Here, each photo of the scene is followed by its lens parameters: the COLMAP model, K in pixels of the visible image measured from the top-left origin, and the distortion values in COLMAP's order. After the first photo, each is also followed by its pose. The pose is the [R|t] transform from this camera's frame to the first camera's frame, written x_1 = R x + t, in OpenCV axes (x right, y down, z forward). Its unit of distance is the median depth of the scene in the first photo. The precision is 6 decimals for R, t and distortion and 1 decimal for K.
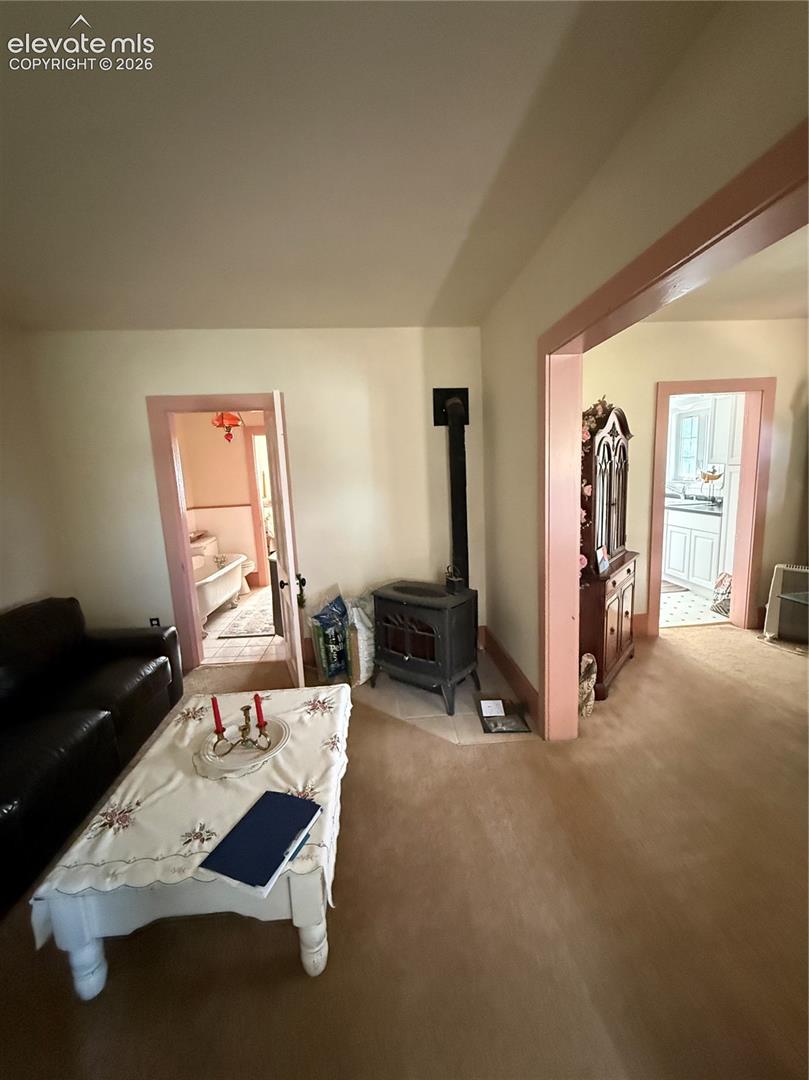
lens RADIAL K [[429.8, 0, 403.2], [0, 429.8, 537.6], [0, 0, 1]] dist [0.000777, -0.000087]
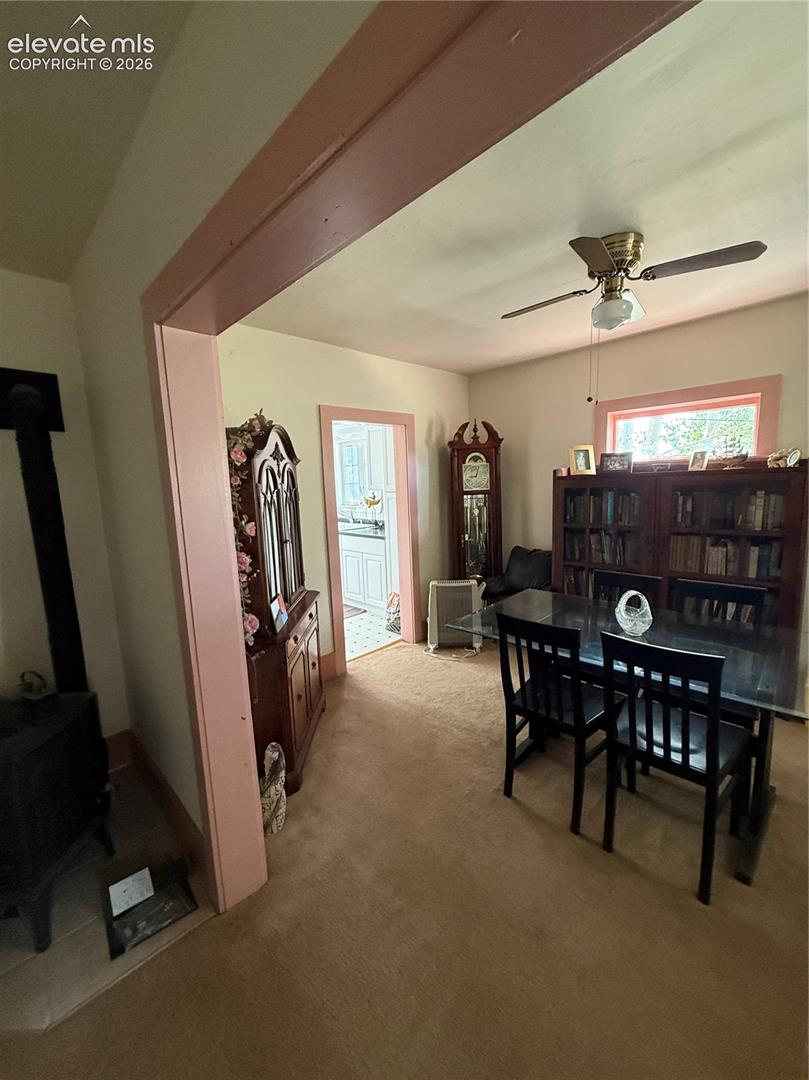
lens RADIAL K [[429.8, 0, 403.2], [0, 429.8, 537.6], [0, 0, 1]] dist [0.000777, -0.000087]
pose [[0.763997, -0.068704, 0.641551, 0.120201], [0.101868, 0.994688, -0.014788, -0.045599], [-0.637127, 0.076651, 0.766938, 0.202947]]
